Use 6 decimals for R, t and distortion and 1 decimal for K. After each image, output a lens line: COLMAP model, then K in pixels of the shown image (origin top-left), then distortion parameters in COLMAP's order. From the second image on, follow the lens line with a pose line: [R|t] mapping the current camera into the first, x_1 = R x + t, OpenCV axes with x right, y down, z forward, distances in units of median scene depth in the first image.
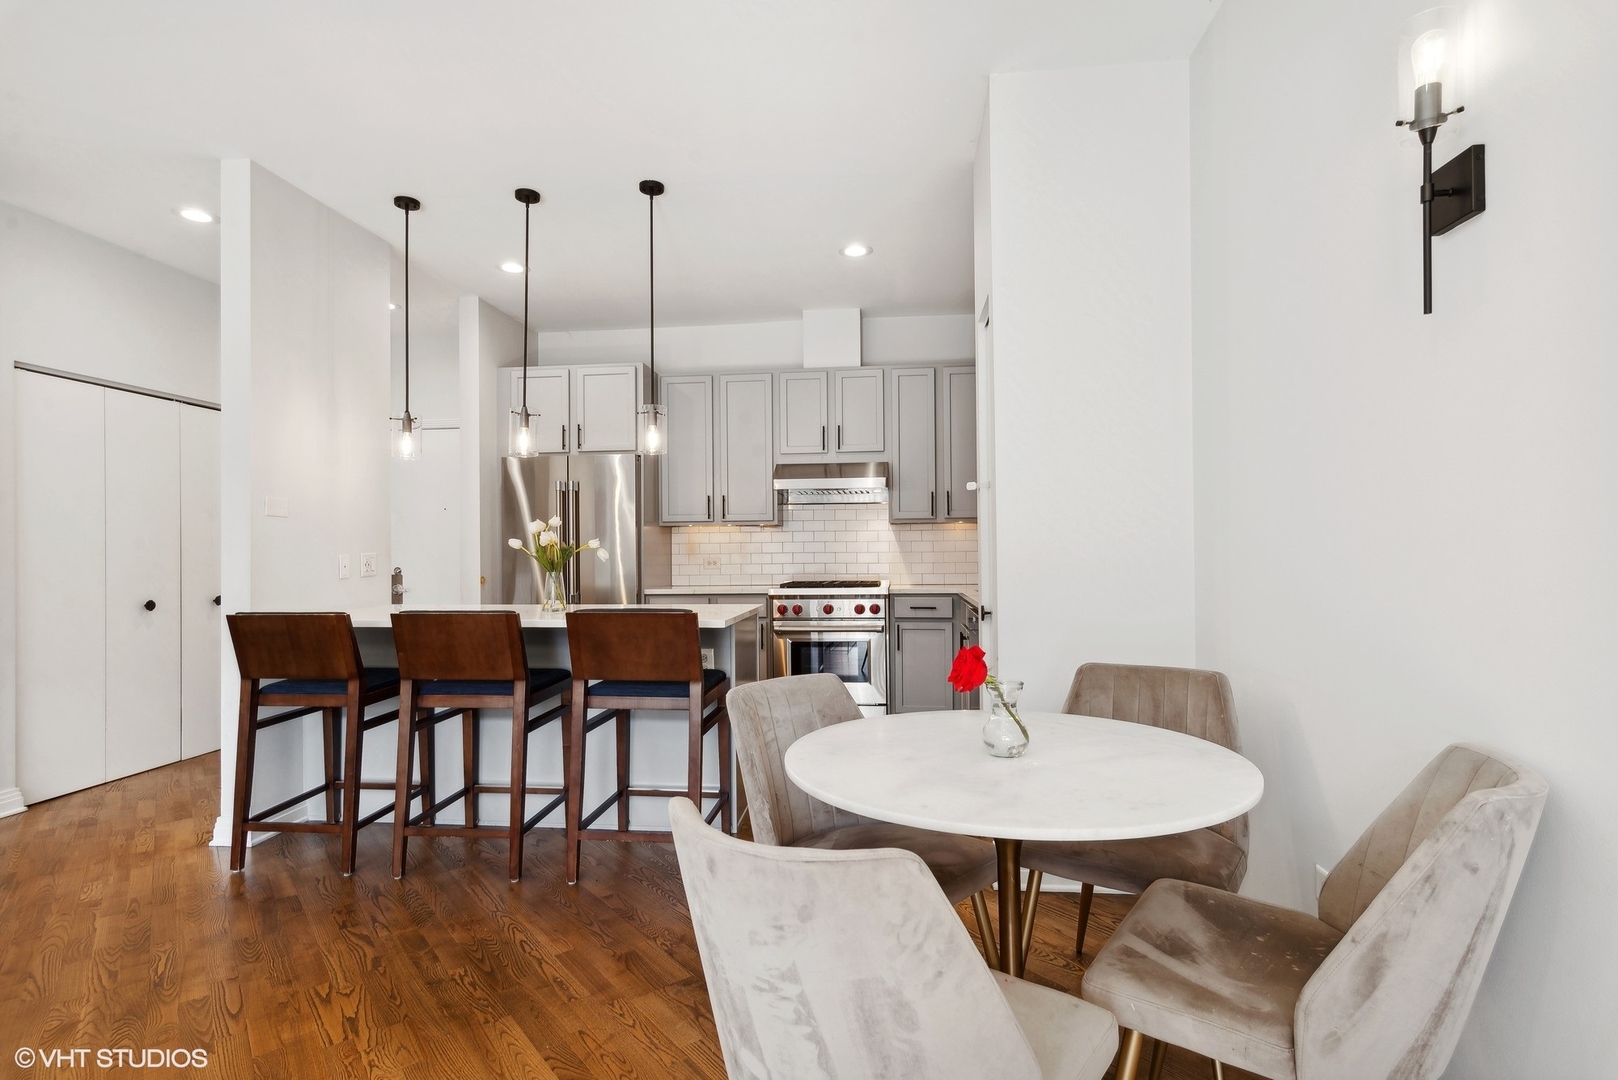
lens RADIAL K [[804.2, 0, 802.2], [0, 804.2, 547.4], [0, 0, 1]] dist [0.003990, -0.000494]
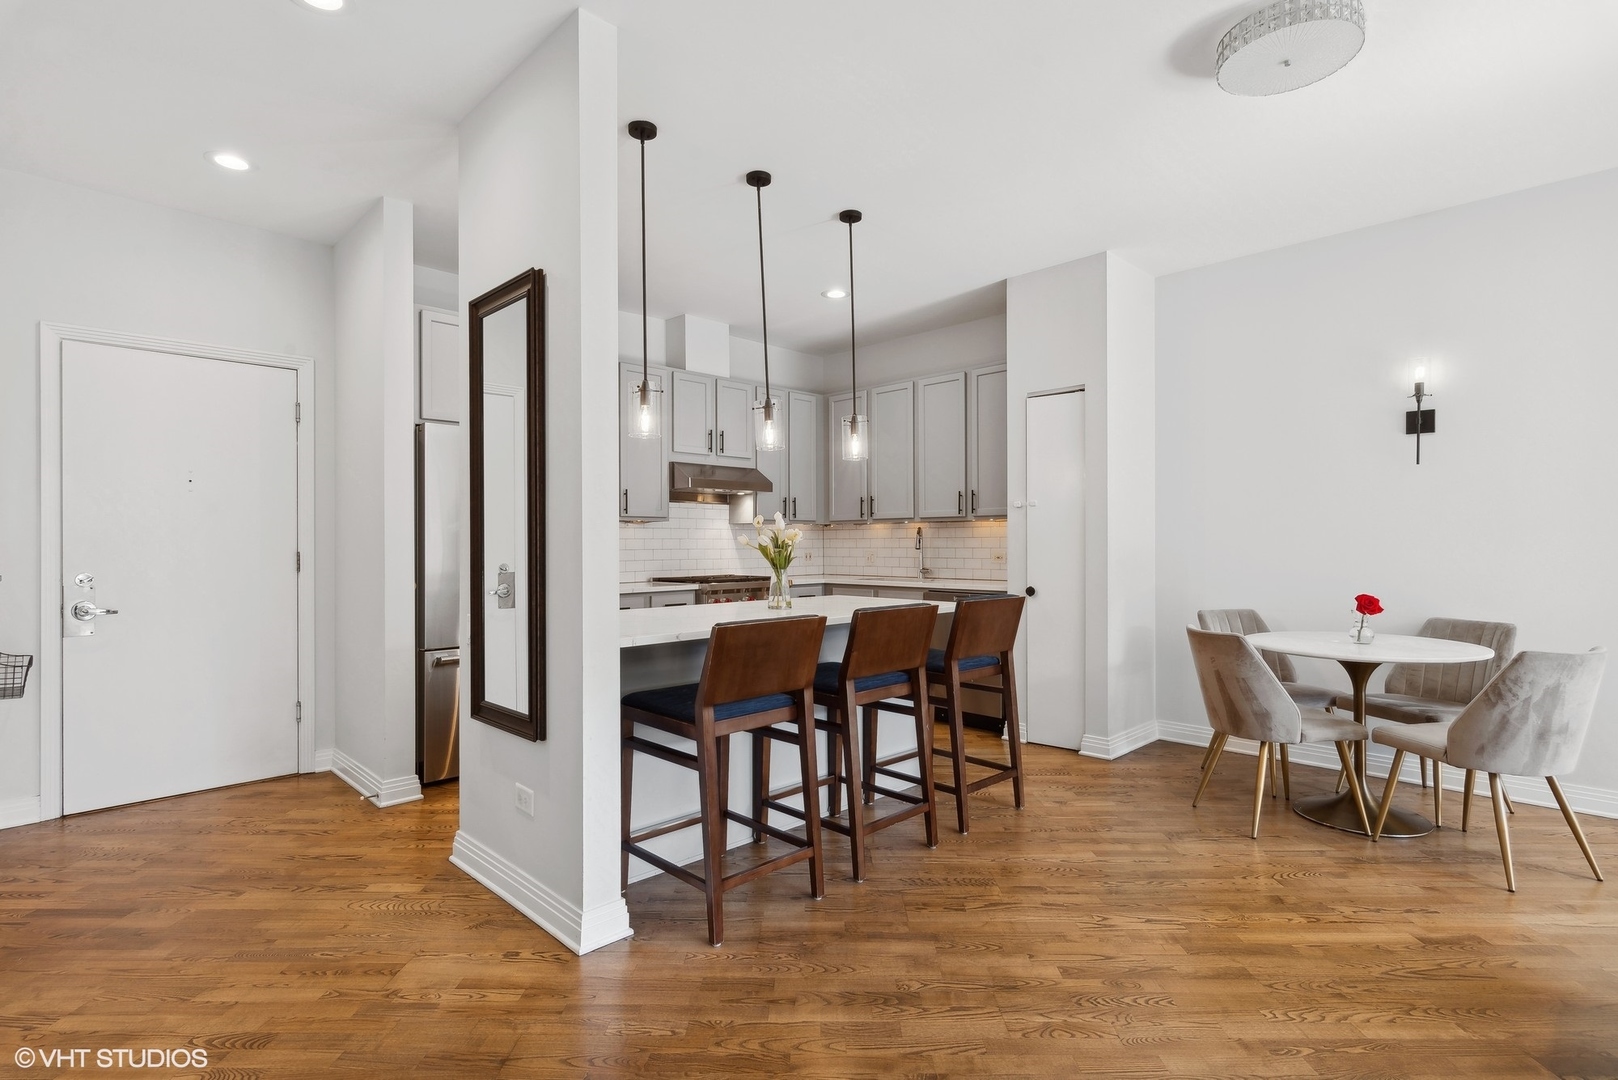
lens RADIAL K [[804.2, 0, 812.1], [0, 804.2, 537.1], [0, 0, 1]] dist [0.003990, -0.000494]
pose [[0.625464, 0.015193, 0.780105, -1.029555], [-0.007665, 0.999882, -0.013328, 0.005542], [-0.780215, 0.002357, 0.625507, 0.343148]]
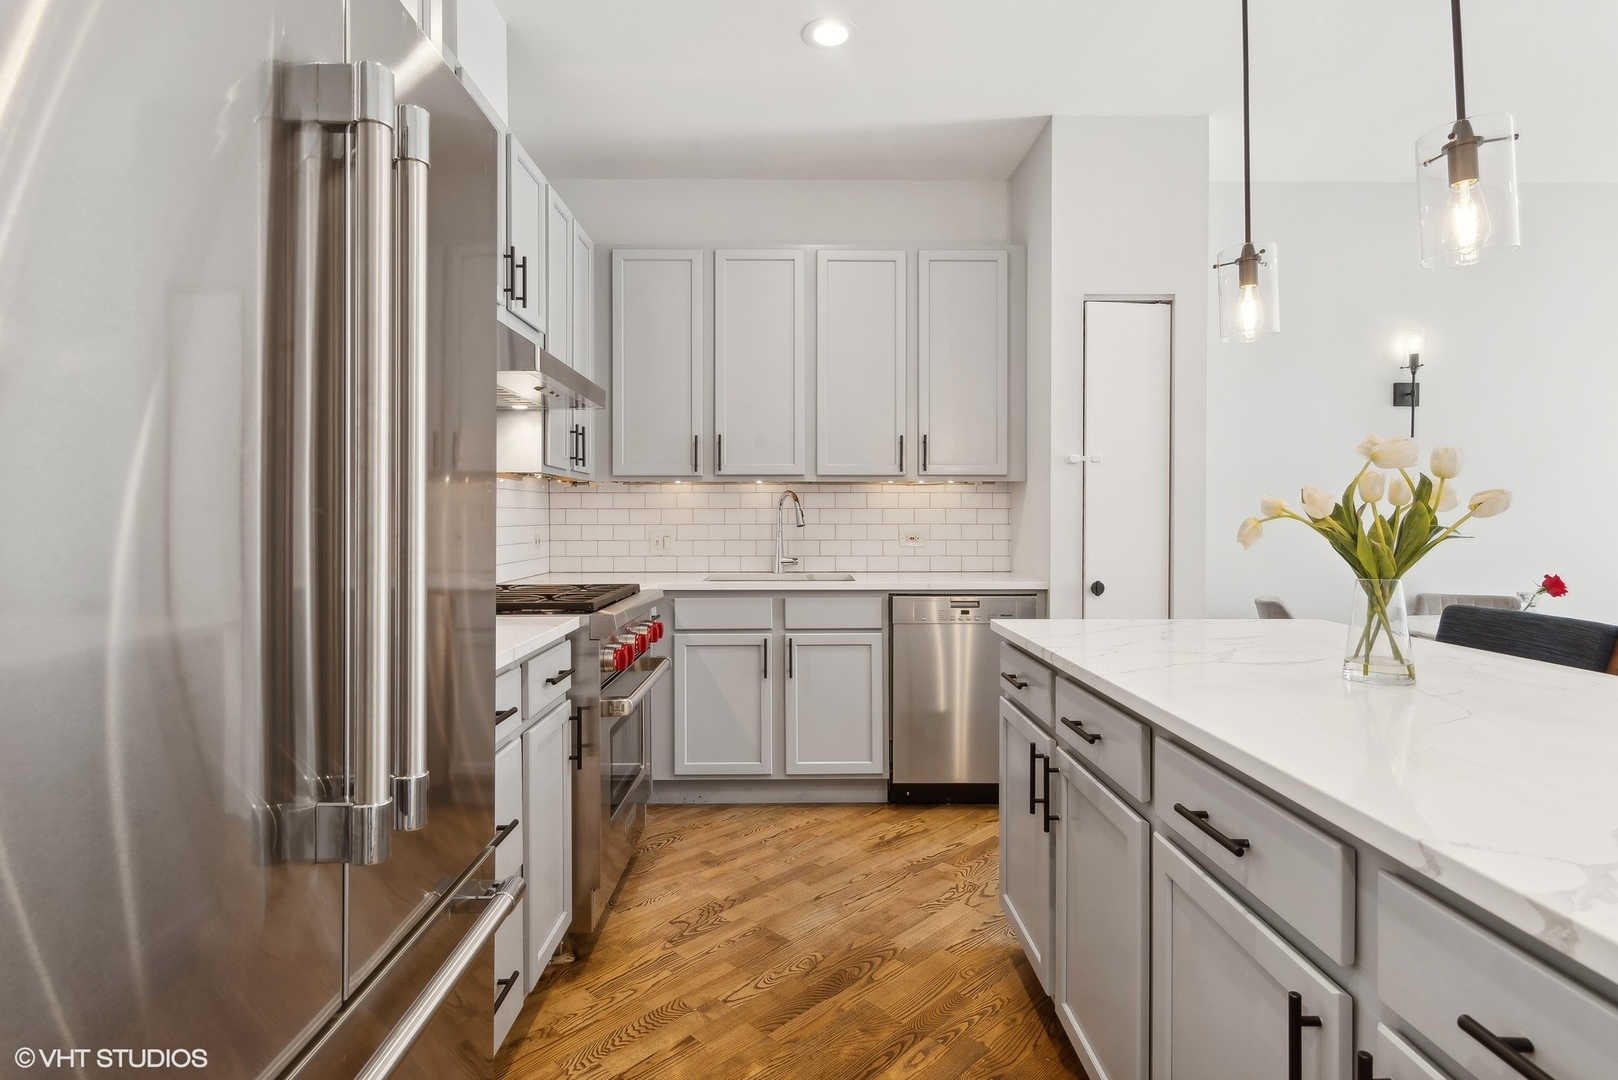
lens RADIAL K [[804.2, 0, 818.5], [0, 804.2, 522.3], [0, 0, 1]] dist [0.003990, -0.000494]
pose [[-0.130382, 0.005087, 0.991451, -0.632339], [-0.003656, 0.999978, -0.005612, 0.006874], [-0.991457, -0.004357, -0.130360, 1.280517]]
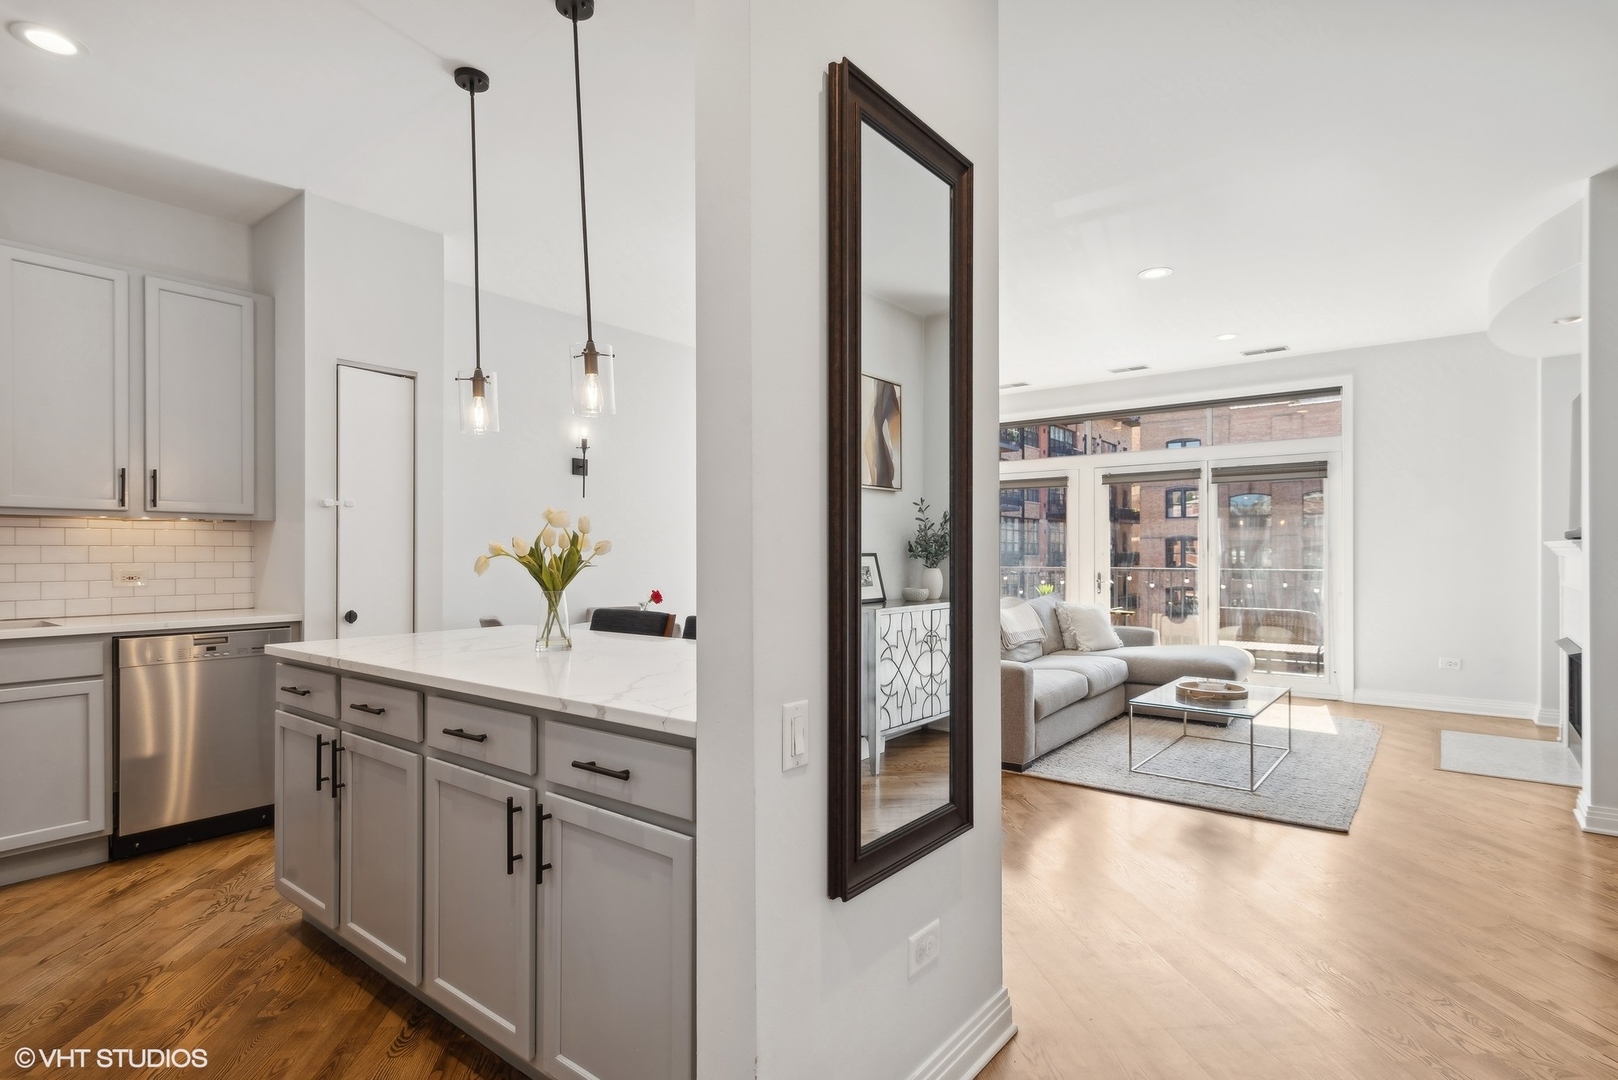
lens RADIAL K [[804.2, 0, 804.3], [0, 804.2, 549.5], [0, 0, 1]] dist [0.003990, -0.000494]
pose [[-0.851388, 0.014660, 0.524331, -0.812435], [0.008379, 0.999862, -0.014351, 0.007855], [-0.524469, -0.007825, -0.851393, 1.423159]]
